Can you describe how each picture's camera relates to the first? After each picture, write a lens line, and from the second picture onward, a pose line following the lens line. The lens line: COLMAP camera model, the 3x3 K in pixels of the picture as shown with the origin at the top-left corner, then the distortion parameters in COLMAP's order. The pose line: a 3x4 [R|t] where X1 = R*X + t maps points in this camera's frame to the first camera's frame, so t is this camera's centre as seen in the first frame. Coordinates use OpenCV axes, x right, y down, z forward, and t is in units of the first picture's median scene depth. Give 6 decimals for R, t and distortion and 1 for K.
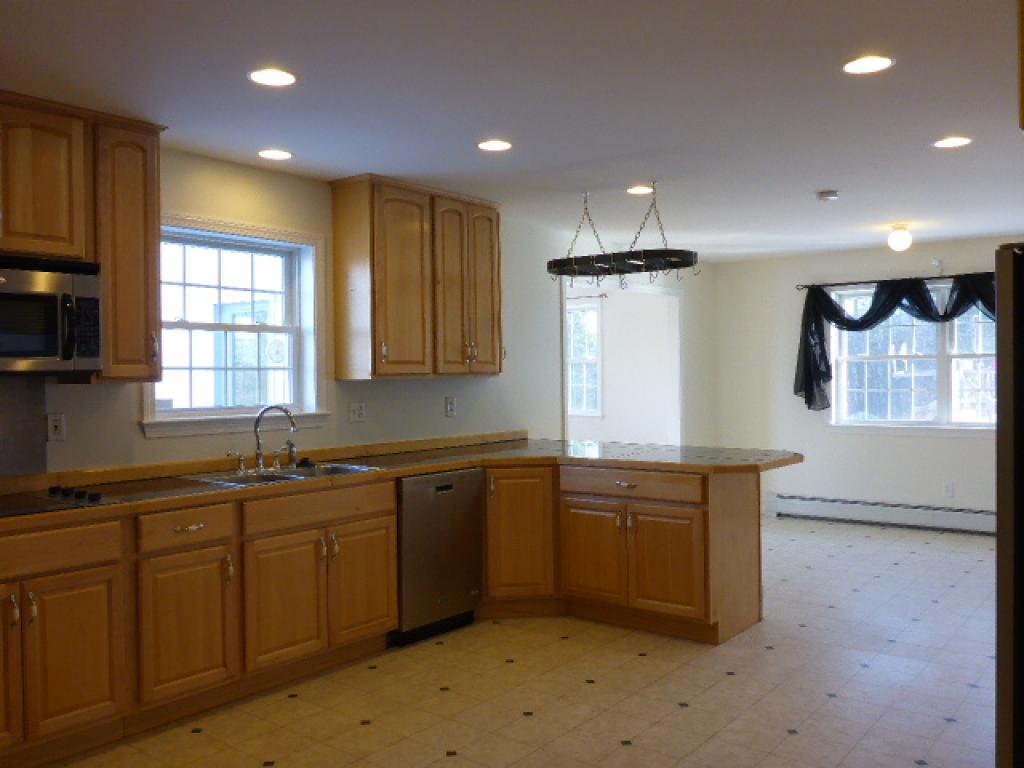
lens RADIAL K [[865.5, 0, 515.5], [0, 865.5, 380.0], [0, 0, 1]] dist [-0.017185, -0.016581]
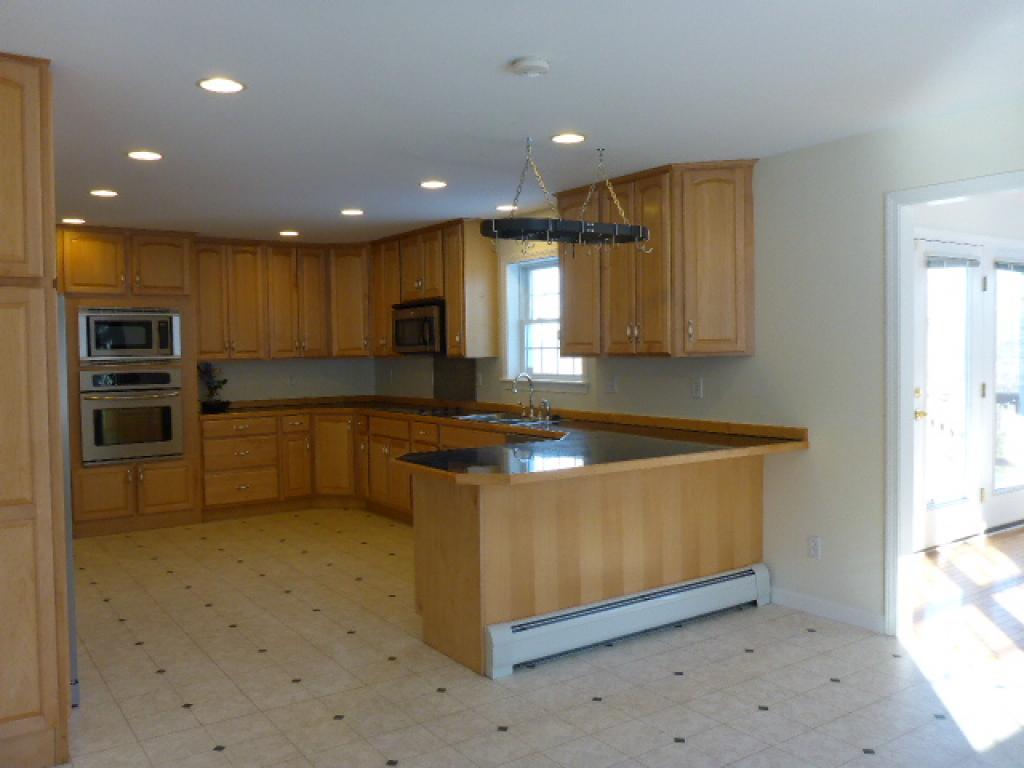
lens RADIAL K [[865.5, 0, 505.9], [0, 865.5, 374.9], [0, 0, 1]] dist [-0.017185, -0.016581]
pose [[-0.298949, 0.041706, -0.953357, 1.137615], [0.006550, 0.999111, 0.041653, -0.030658], [0.954247, 0.006208, -0.298957, 1.403154]]
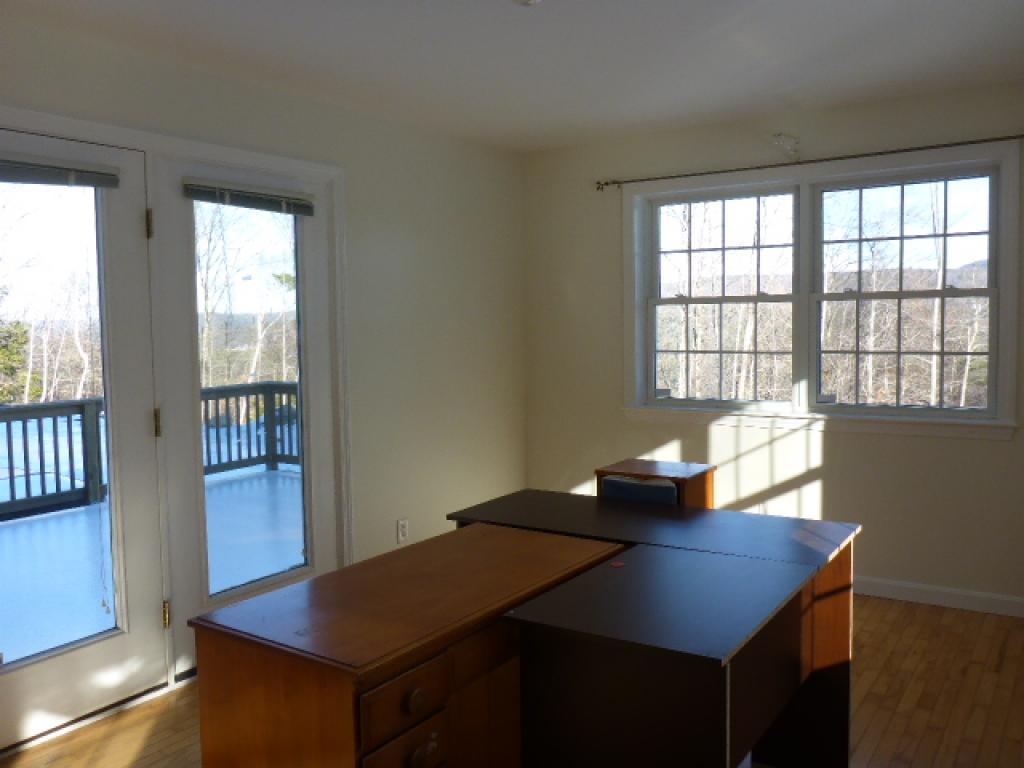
lens RADIAL K [[865.5, 0, 516.7], [0, 865.5, 375.1], [0, 0, 1]] dist [-0.017185, -0.016581]
pose [[0.082851, 0.073182, -0.993871, 0.337929], [0.006064, 0.997245, 0.073936, -0.037856], [0.996544, -0.012152, 0.082179, 1.983772]]
